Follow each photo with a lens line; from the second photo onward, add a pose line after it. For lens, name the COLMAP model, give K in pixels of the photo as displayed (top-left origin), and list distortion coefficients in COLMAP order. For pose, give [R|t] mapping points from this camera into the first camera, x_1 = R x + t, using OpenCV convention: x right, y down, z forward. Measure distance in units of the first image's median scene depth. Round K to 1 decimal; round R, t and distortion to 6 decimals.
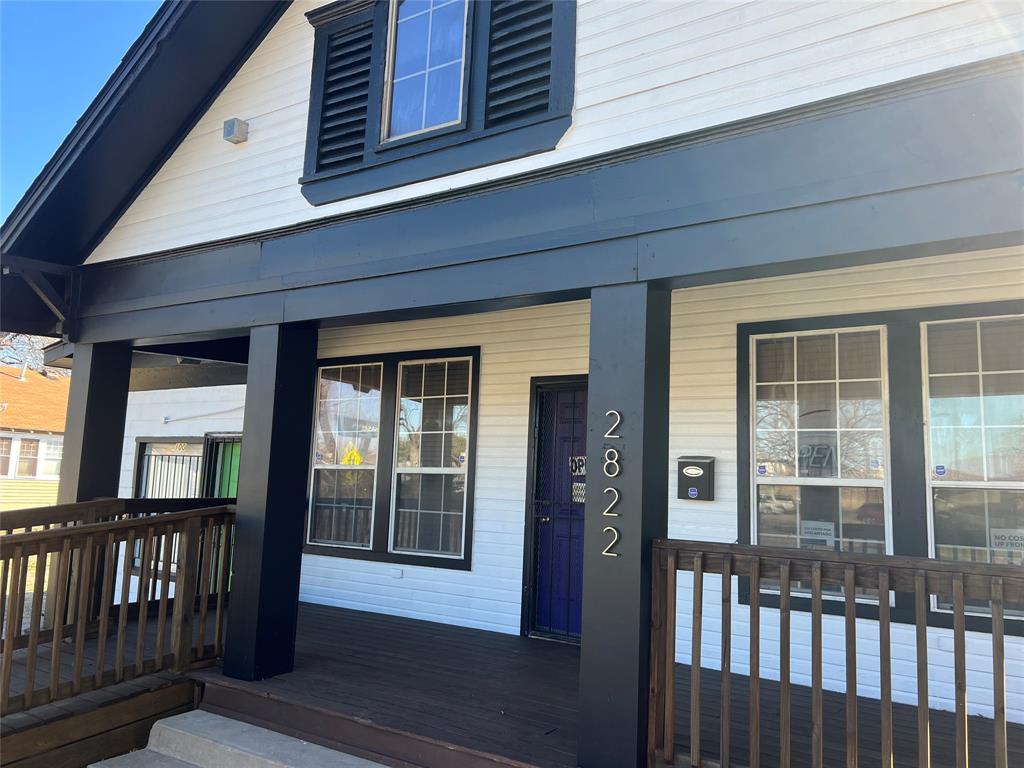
lens RADIAL K [[767.2, 0, 519.7], [0, 767.2, 388.6], [0, 0, 1]] dist [0.040078, -0.006630]
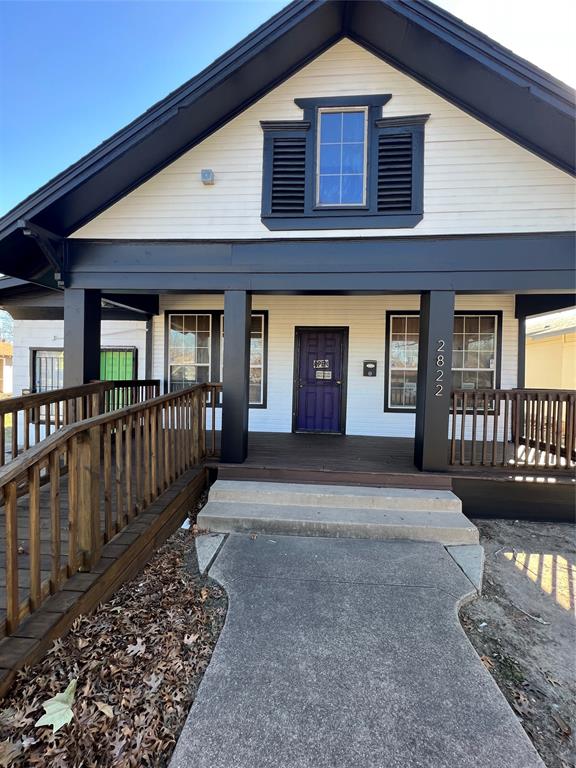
lens RADIAL K [[304.1, 0, 290.3], [0, 304.1, 383.6], [0, 0, 1]] dist [0.001767, -0.000005]
pose [[0.879490, -0.027352, 0.475132, -0.528067], [-0.047000, 0.988475, 0.143902, 0.030847], [-0.473592, -0.148892, 0.868068, 0.212911]]
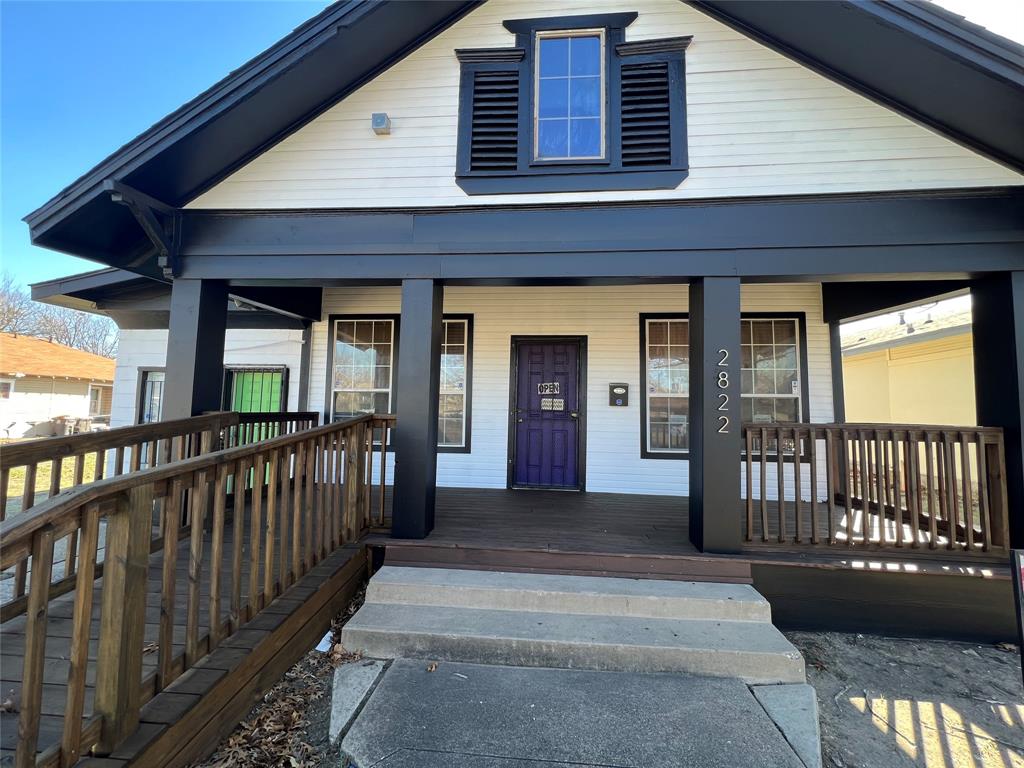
lens RADIAL K [[405.4, 0, 511.0], [0, 405.4, 383.3], [0, 0, 1]] dist [0.001767, -0.000005]
pose [[0.883968, 0.011747, 0.467399, -0.468540], [-0.042958, 0.997496, 0.056173, 0.046977], [-0.465569, -0.069734, 0.882260, 0.267098]]
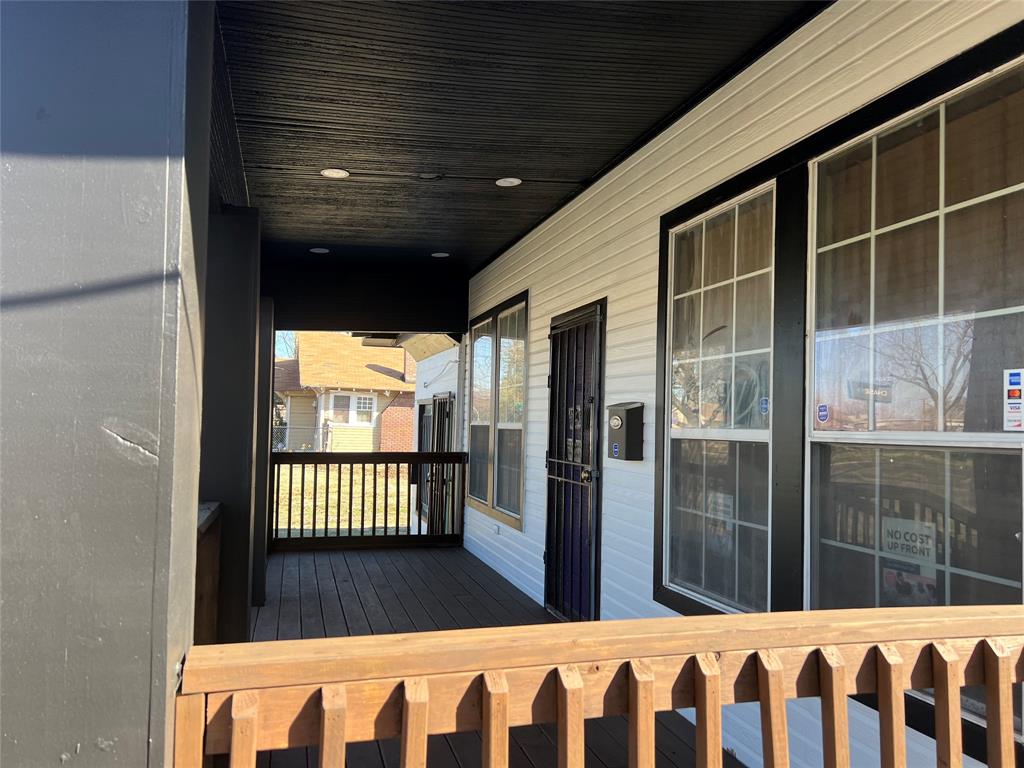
lens RADIAL K [[767.2, 0, 509.9], [0, 767.2, 387.3], [0, 0, 1]] dist [0.040078, -0.006630]
pose [[0.747815, -0.047923, -0.662176, 0.664114], [0.085338, 0.996056, 0.024288, 0.045983], [0.658400, -0.074672, 0.748955, 0.367437]]
